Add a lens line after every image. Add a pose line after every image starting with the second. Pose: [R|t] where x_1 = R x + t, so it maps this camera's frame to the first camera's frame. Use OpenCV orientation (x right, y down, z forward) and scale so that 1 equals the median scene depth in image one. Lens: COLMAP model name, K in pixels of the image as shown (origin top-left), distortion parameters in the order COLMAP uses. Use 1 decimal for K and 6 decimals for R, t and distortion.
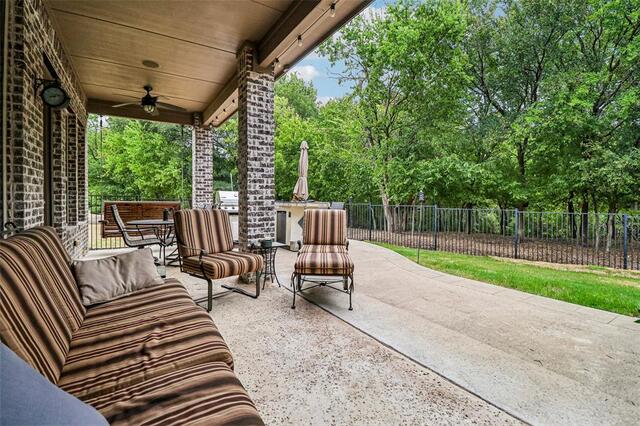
lens RADIAL K [[295.5, 0, 318.4], [0, 295.5, 207.5], [0, 0, 1]] dist [-0.013131, -0.006892]
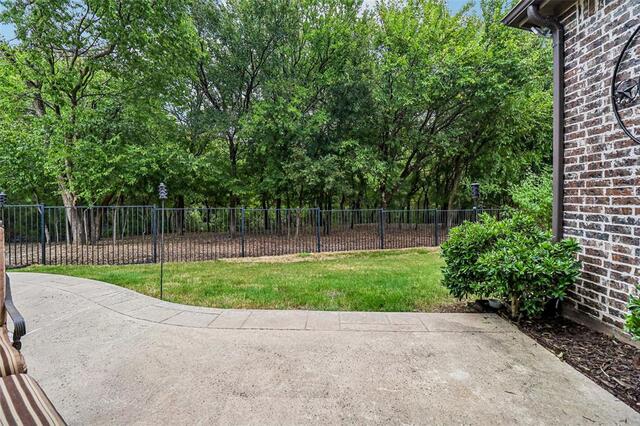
lens RADIAL K [[295.5, 0, 318.5], [0, 295.5, 202.9], [0, 0, 1]] dist [-0.013131, -0.006892]
pose [[0.575714, -0.017541, 0.817463, 0.029130], [0.024379, 0.999694, 0.004282, -0.013130], [-0.817288, 0.017464, 0.575965, 0.506961]]
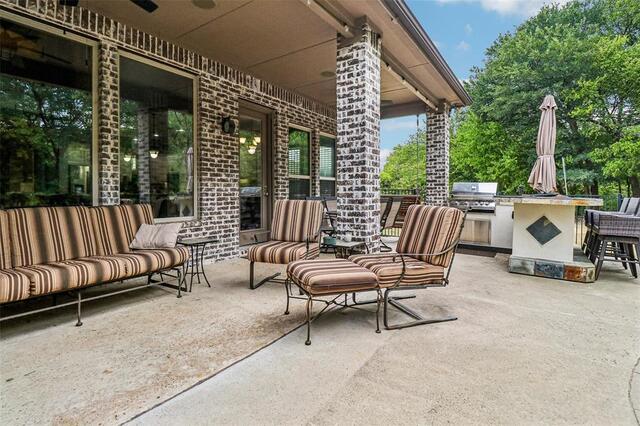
lens RADIAL K [[316.6, 0, 325.4], [0, 316.6, 201.5], [0, 0, 1]] dist [-0.013491, -0.000820]
pose [[0.397122, 0.021659, -0.917510, 0.619712], [-0.028093, 0.999540, 0.011436, -0.004644], [0.917336, 0.021234, 0.397548, 0.553794]]
